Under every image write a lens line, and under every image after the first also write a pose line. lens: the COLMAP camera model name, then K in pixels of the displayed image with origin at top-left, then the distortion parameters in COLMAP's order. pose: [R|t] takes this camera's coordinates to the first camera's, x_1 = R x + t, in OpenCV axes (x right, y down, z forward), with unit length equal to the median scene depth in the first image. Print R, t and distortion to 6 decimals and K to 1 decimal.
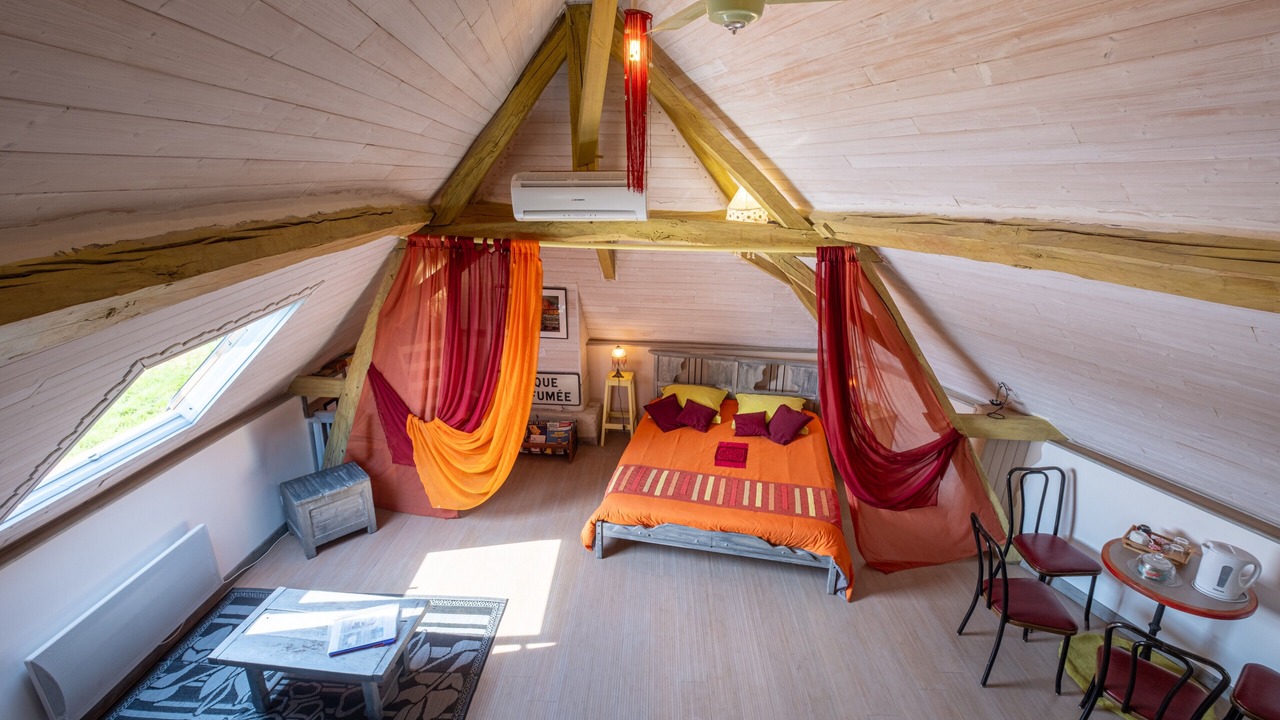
lens RADIAL K [[538.6, 0, 640.0], [0, 538.6, 360.0], [0, 0, 1]] dist [-0.002335, -0.000692]
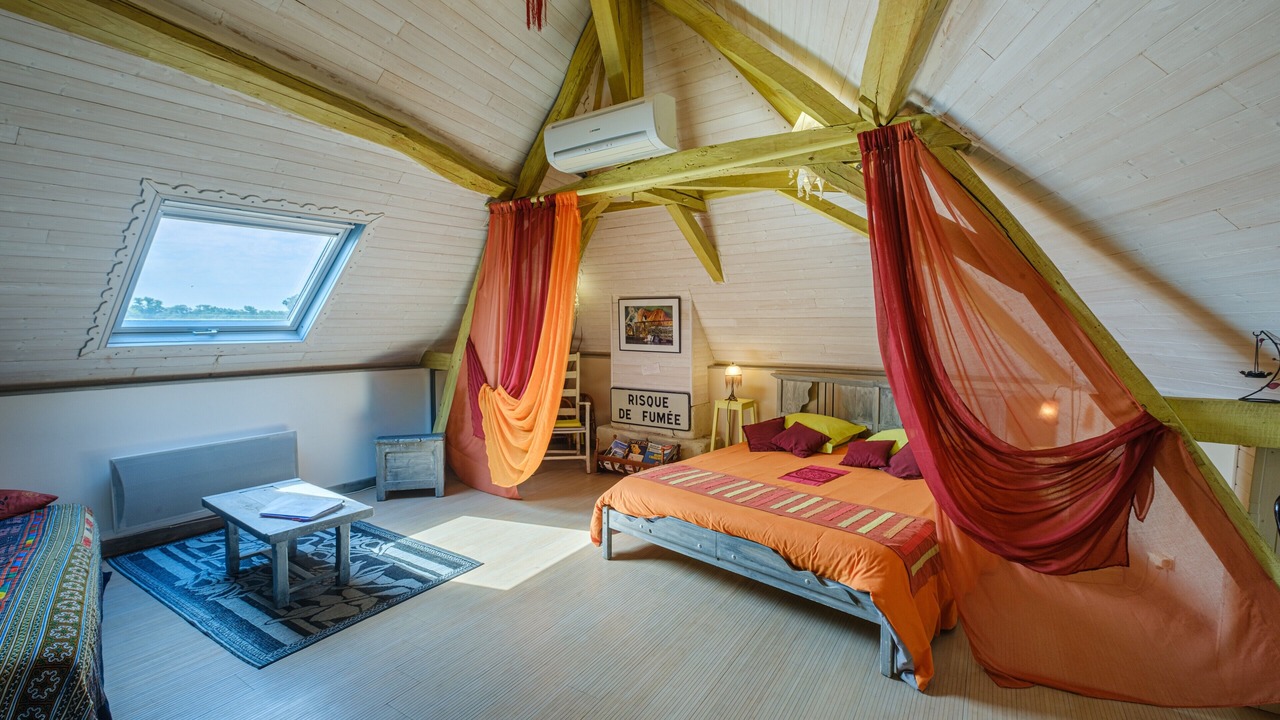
lens RADIAL K [[542.6, 0, 640.0], [0, 542.6, 360.0], [0, 0, 1]] dist [0.001842, 0.000129]
pose [[0.867480, 0.029108, -0.496620, 0.377120], [-0.149458, 0.967418, -0.204366, 0.242463], [0.474490, 0.251507, 0.843566, 0.260937]]
